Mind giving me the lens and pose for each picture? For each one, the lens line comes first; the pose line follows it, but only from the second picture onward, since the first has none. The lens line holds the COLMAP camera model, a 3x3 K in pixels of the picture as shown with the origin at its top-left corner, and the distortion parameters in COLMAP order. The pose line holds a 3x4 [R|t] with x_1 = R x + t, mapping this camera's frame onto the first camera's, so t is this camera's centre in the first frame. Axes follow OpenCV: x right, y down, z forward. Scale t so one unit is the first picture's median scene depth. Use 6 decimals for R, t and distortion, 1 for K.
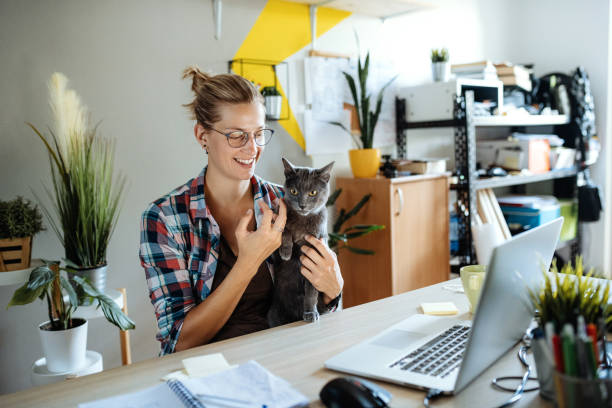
lens RADIAL K [[593.2, 0, 306.0], [0, 593.2, 204.0], [0, 0, 1]] dist [0.000136, 0.005324]
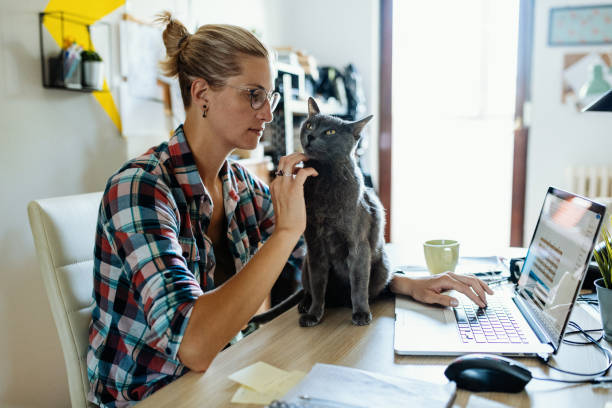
lens RADIAL K [[611.1, 0, 306.0], [0, 611.1, 204.0], [0, 0, 1]] dist [-0.000197, 0.004576]
pose [[0.867678, -0.028994, 0.496281, -0.216653], [0.029027, 0.999549, 0.007645, 0.018725], [-0.496279, 0.007772, 0.868128, 0.102683]]
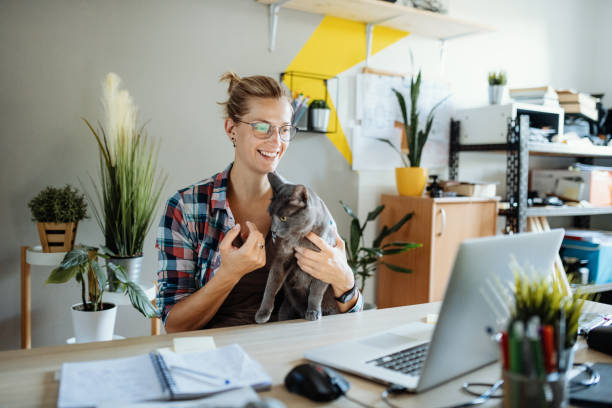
lens RADIAL K [[593.2, 0, 306.0], [0, 593.2, 204.0], [0, 0, 1]] dist [0.000136, 0.005324]
pose [[0.988768, 0.070540, -0.131768, 0.060583], [-0.076274, 0.996325, -0.038983, 0.021403], [0.128534, 0.048595, 0.990514, -0.006487]]
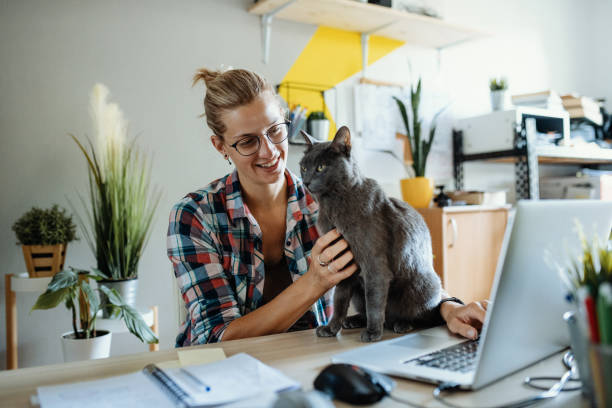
lens RADIAL K [[593.2, 0, 306.0], [0, 593.2, 204.0], [0, 0, 1]] dist [0.000136, 0.005324]
pose [[0.992494, 0.015121, -0.121353, 0.039569], [-0.027970, 0.994091, -0.104888, 0.054785], [0.119050, 0.107495, 0.987052, 0.043781]]
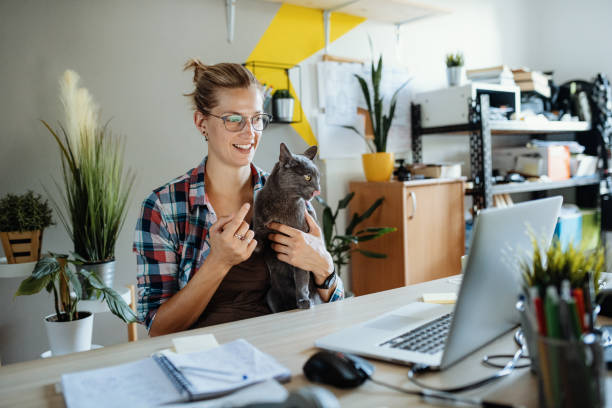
lens RADIAL K [[593.2, 0, 306.0], [0, 593.2, 204.0], [0, 0, 1]] dist [0.000136, 0.005324]
pose [[0.998909, 0.003973, -0.046520, 0.025454], [-0.005661, 0.999328, -0.036216, 0.030484], [0.046344, 0.036440, 0.998261, 0.004540]]
